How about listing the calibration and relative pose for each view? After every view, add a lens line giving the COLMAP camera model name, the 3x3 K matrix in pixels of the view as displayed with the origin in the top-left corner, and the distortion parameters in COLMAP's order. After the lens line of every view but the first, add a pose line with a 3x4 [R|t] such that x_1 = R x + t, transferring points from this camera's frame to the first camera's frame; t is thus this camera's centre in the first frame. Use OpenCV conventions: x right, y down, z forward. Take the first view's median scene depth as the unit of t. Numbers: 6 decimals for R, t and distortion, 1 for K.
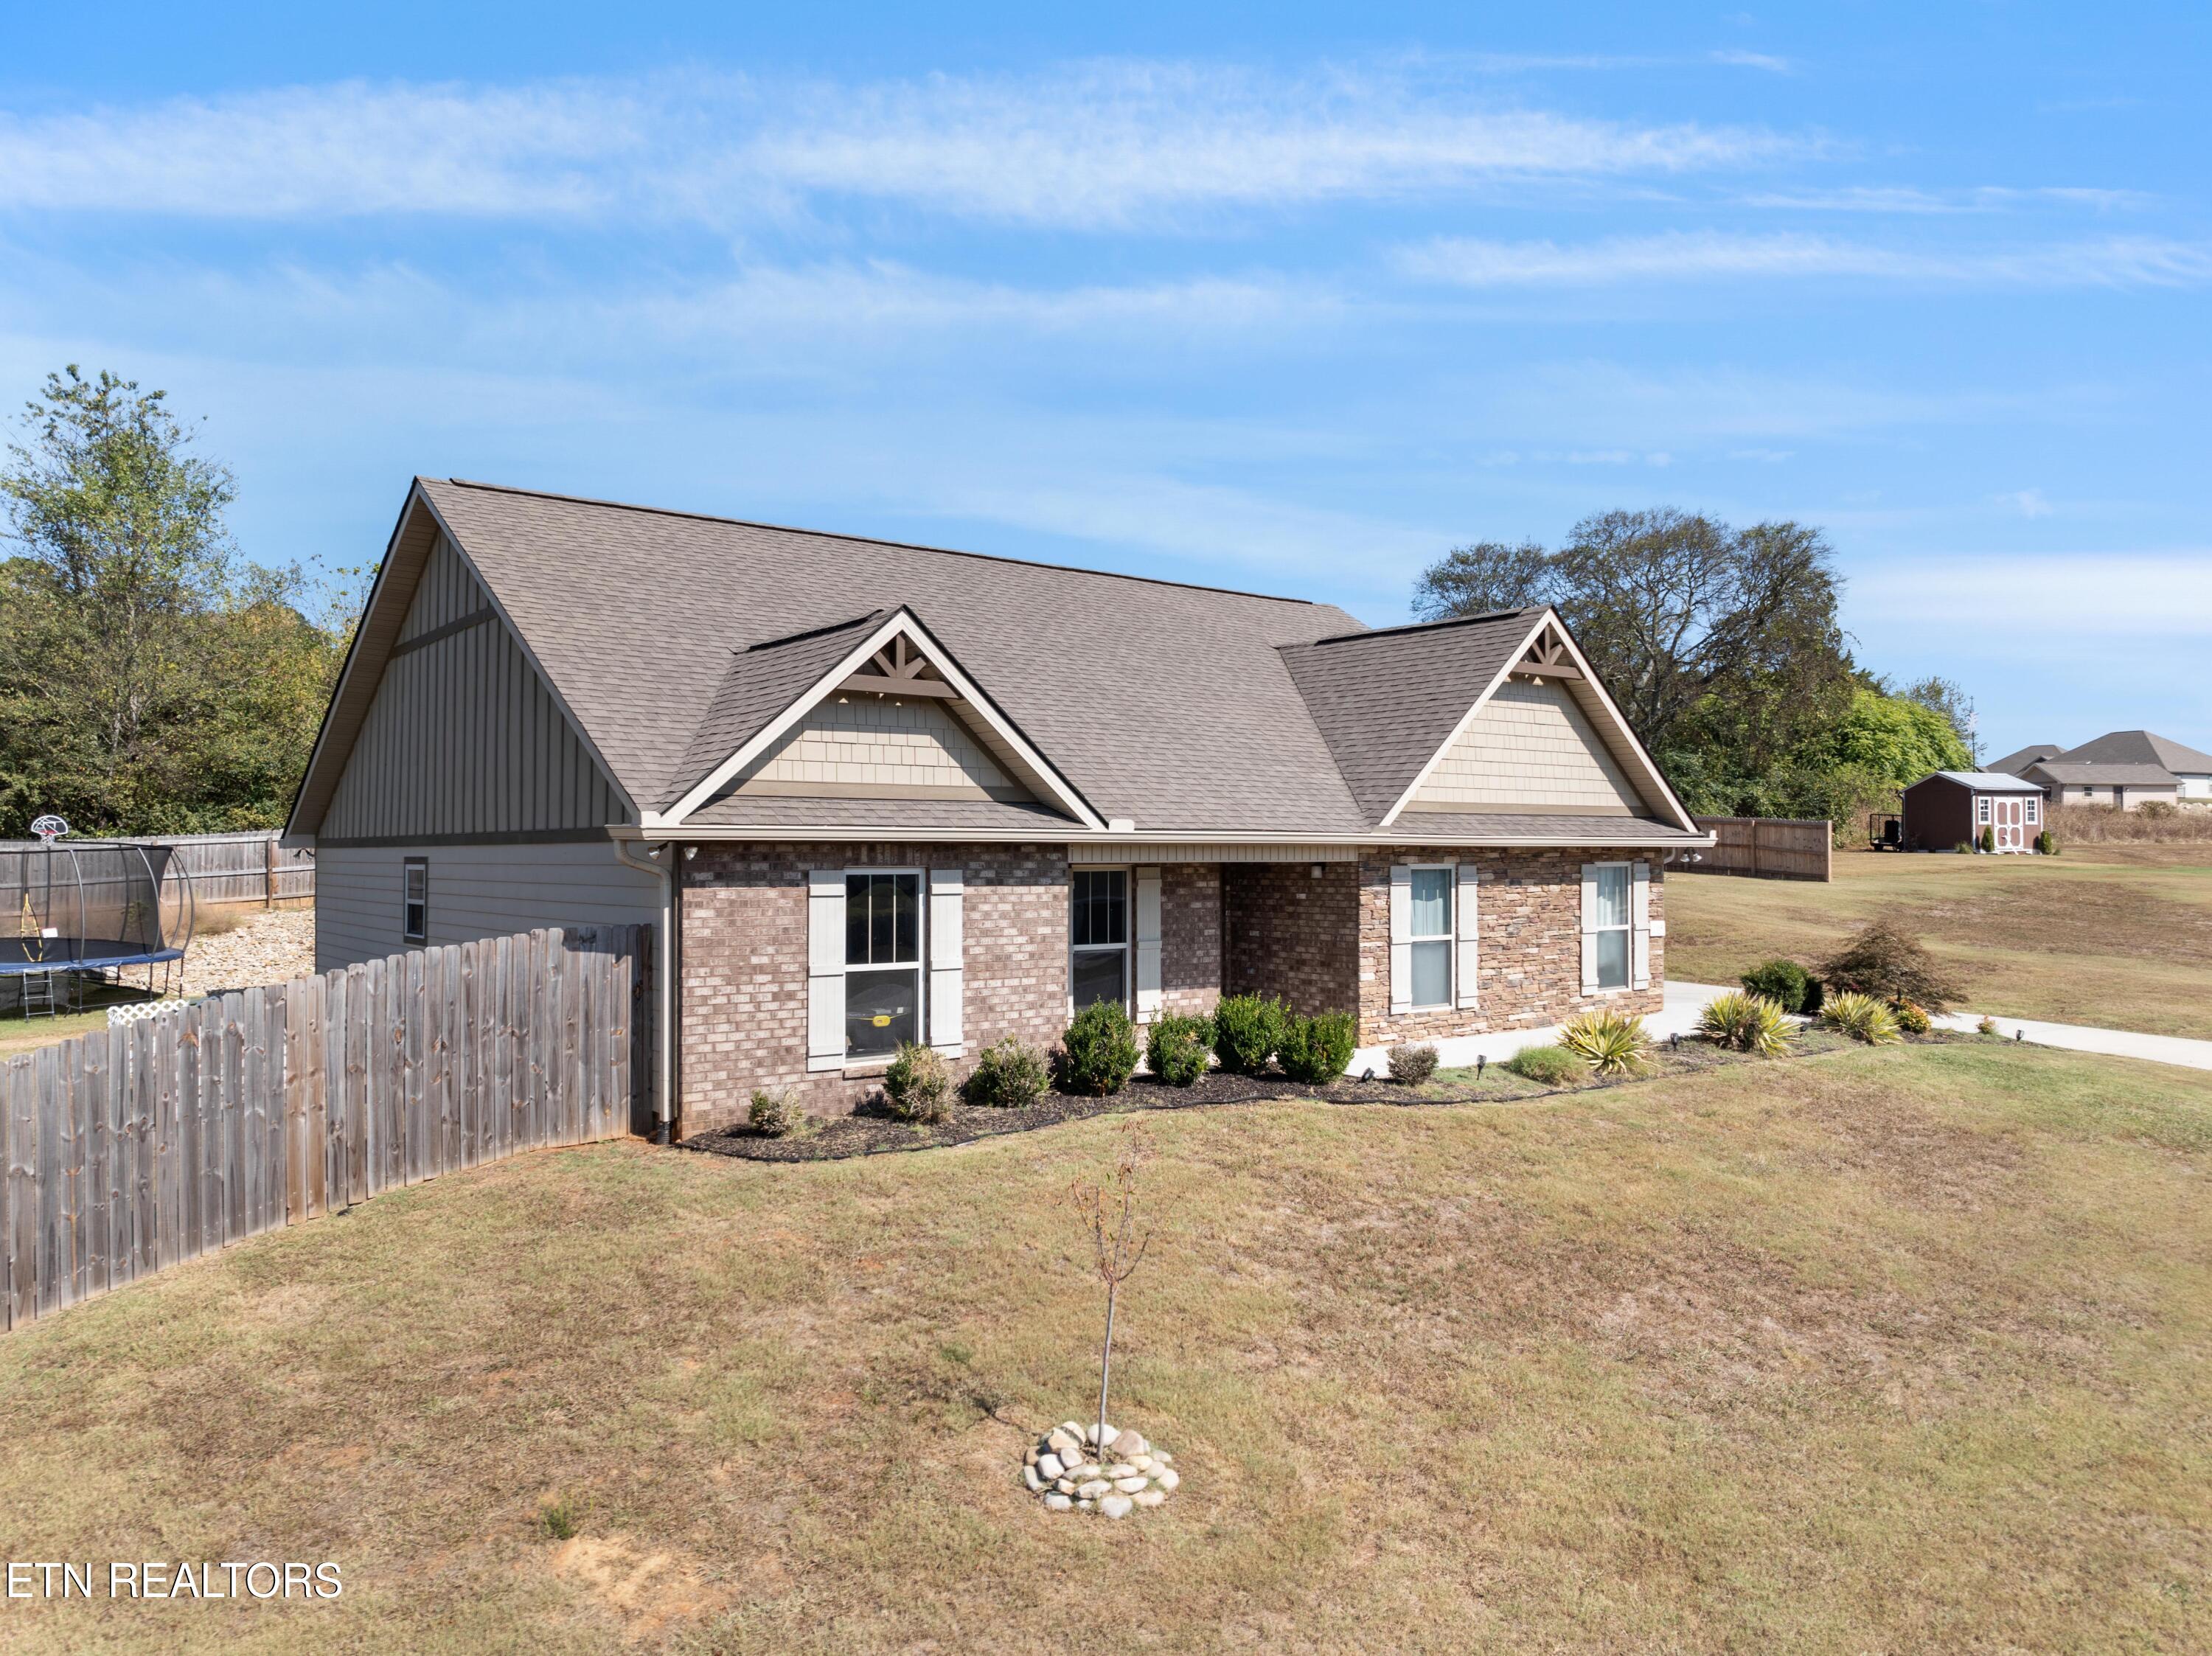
lens RADIAL K [[1561.6, 0, 1106.0], [0, 1561.6, 828.0], [0, 0, 1]] dist [-0.033758, 0.006629]
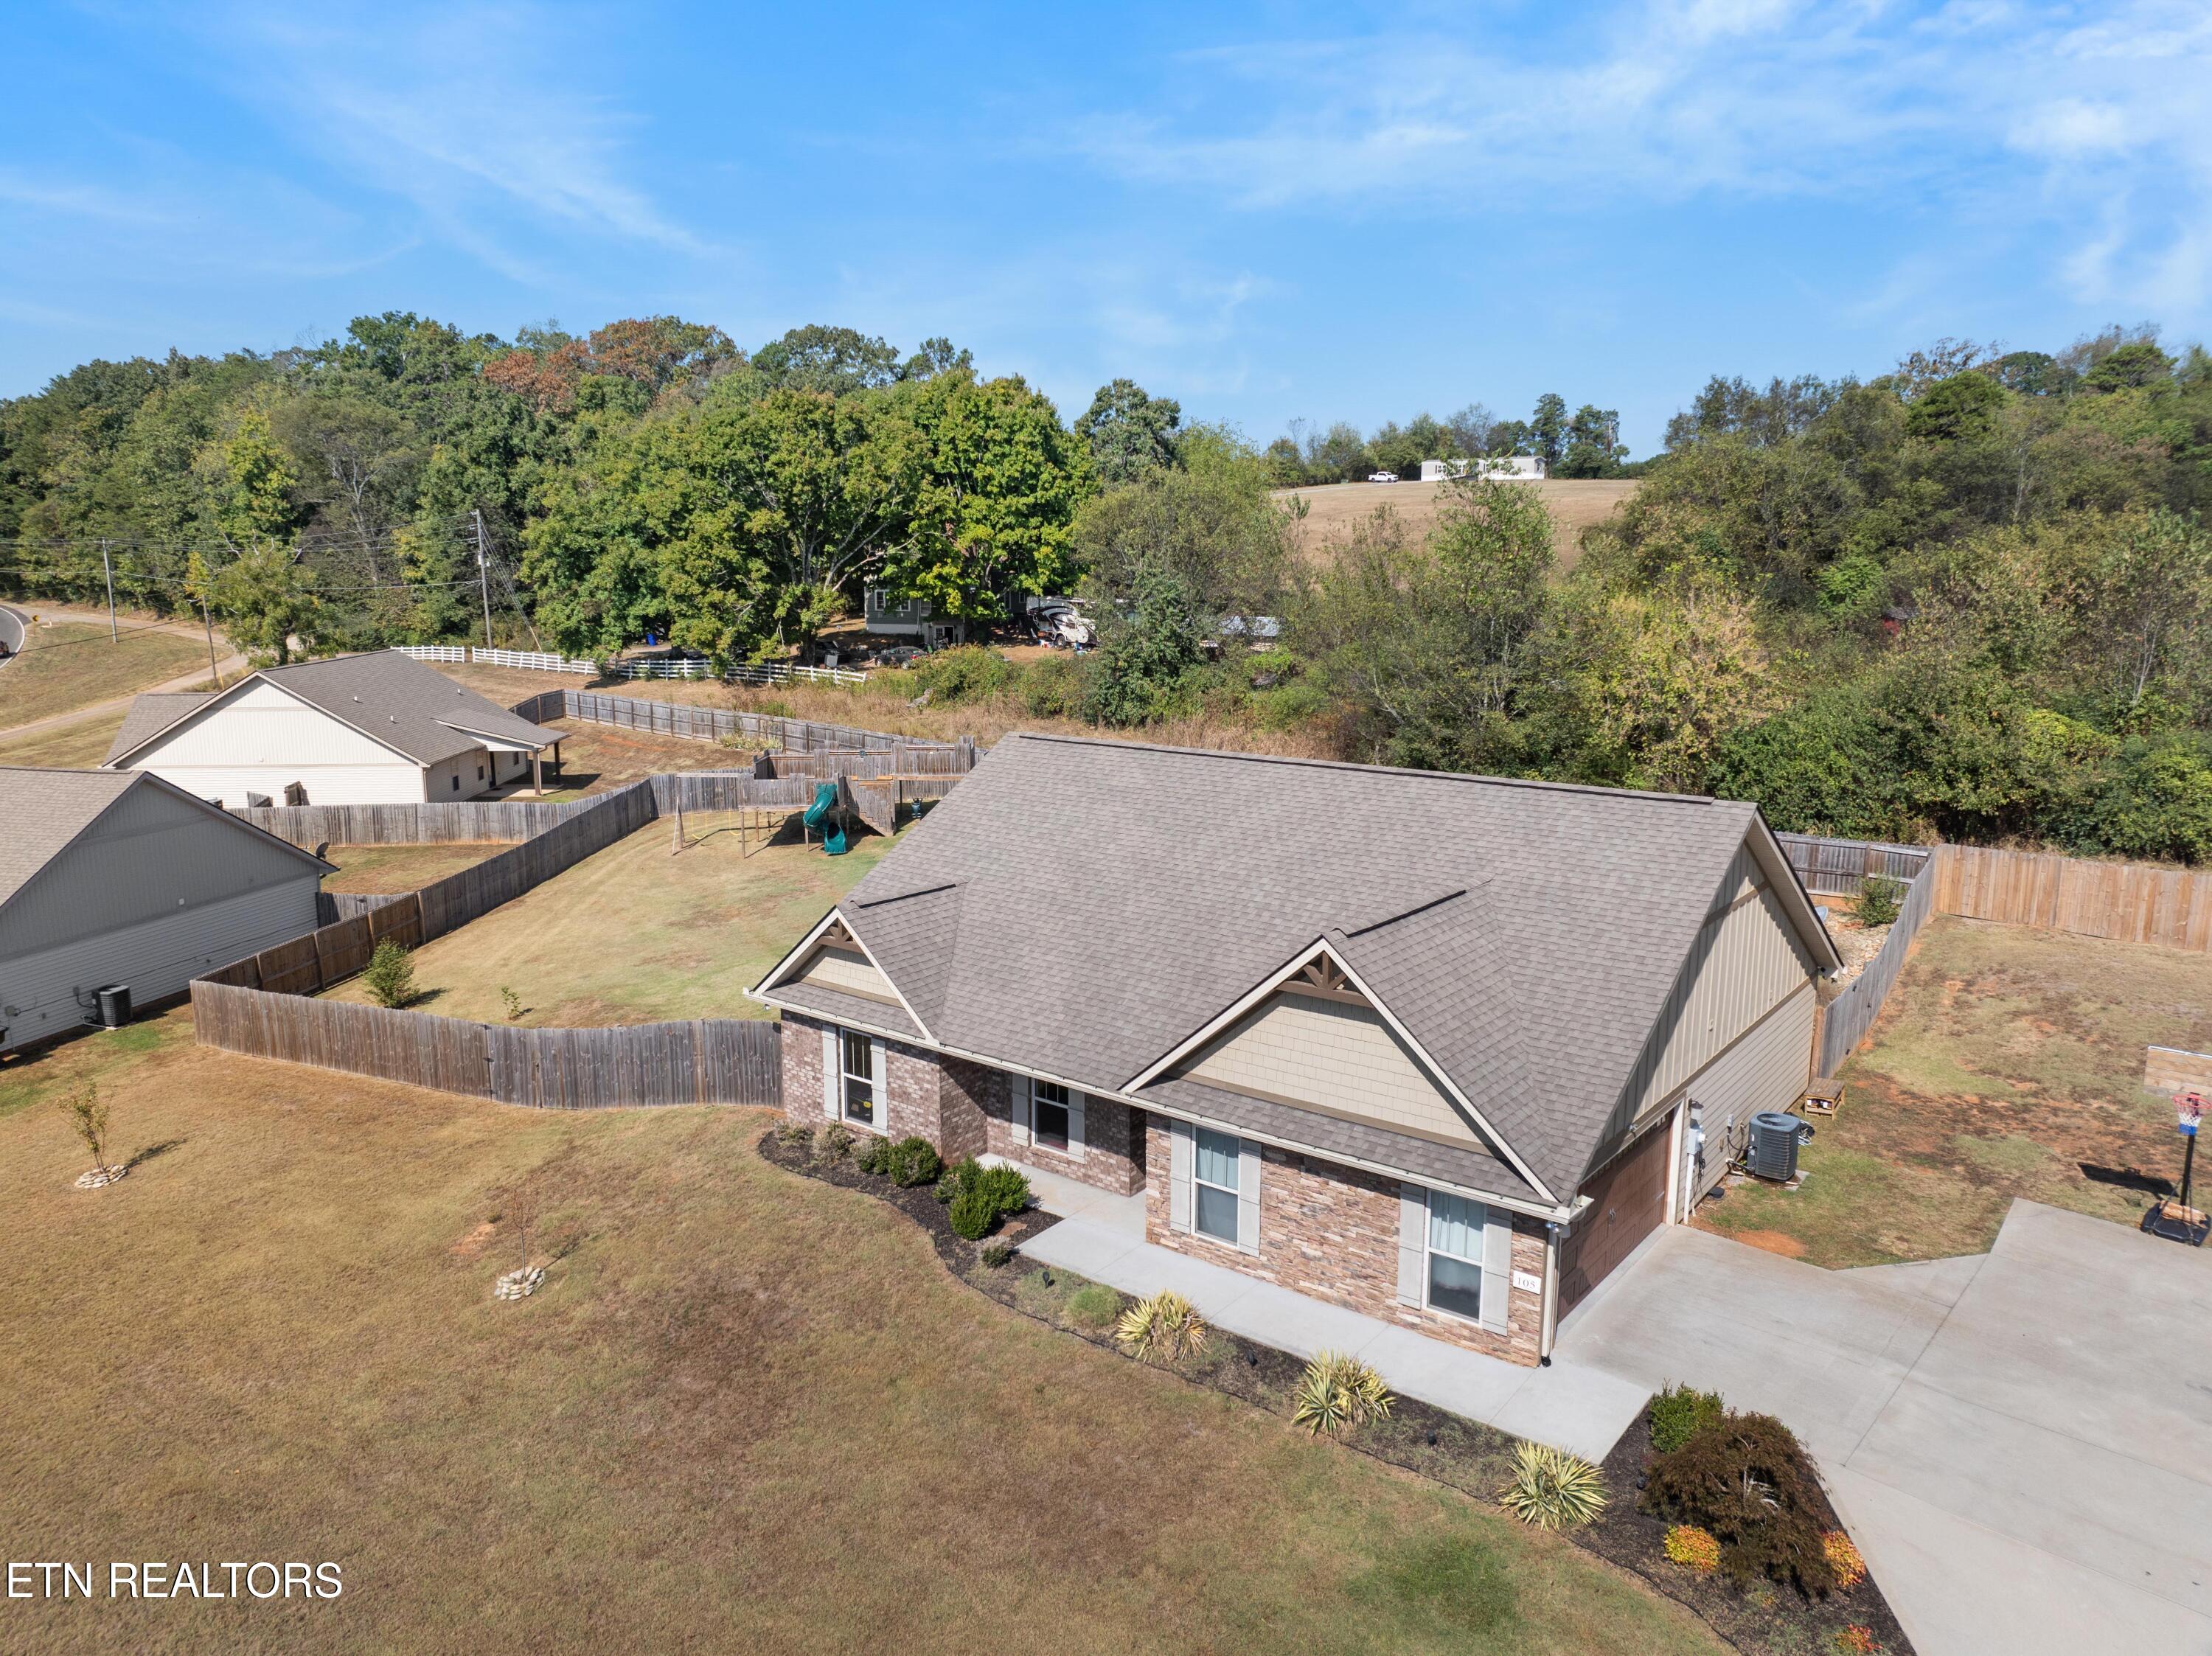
lens RADIAL K [[1561.6, 0, 1106.0], [0, 1561.6, 828.0], [0, 0, 1]] dist [-0.033758, 0.006629]
pose [[0.230617, 0.173354, -0.957478, 1.697226], [0.015762, 0.983207, 0.181809, -0.555064], [0.972917, -0.057020, 0.224012, 0.858121]]
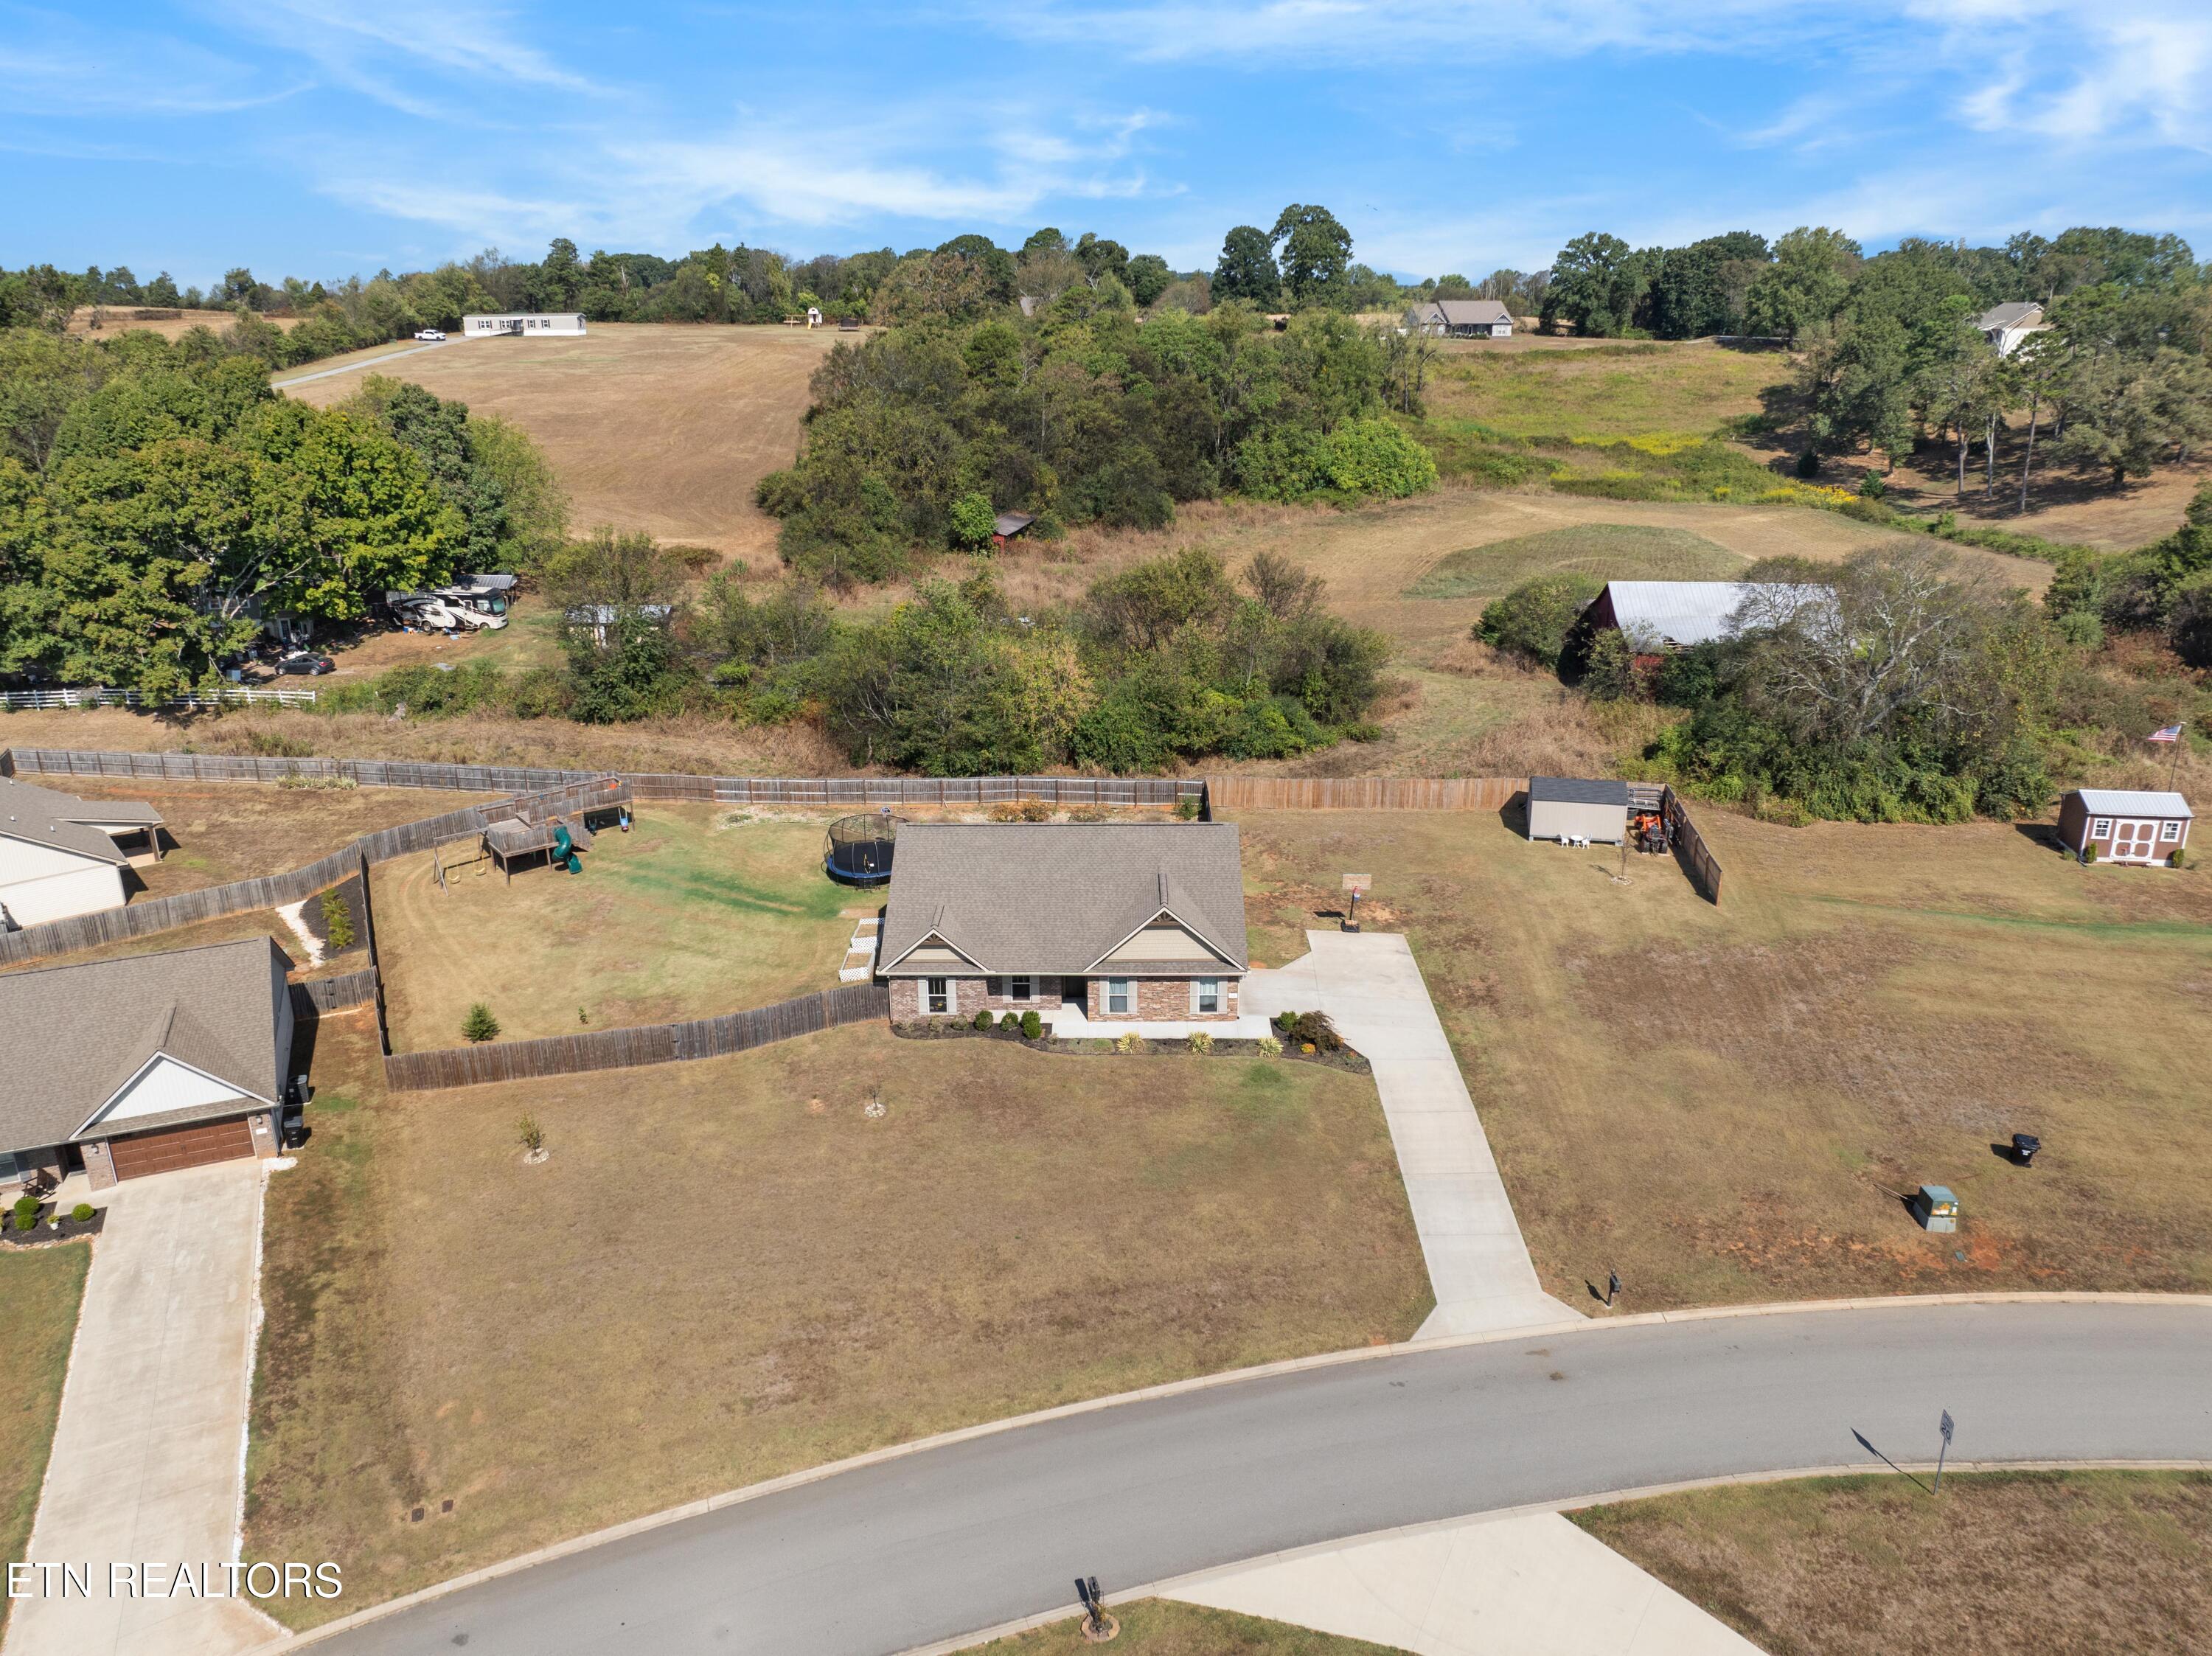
lens RADIAL K [[1561.6, 0, 1106.0], [0, 1561.6, 828.0], [0, 0, 1]] dist [-0.033758, 0.006629]
pose [[0.779678, 0.201692, -0.592809, 2.835154], [0.013327, 0.941146, 0.337736, -1.897510], [0.626039, -0.271226, 0.731103, -1.906109]]
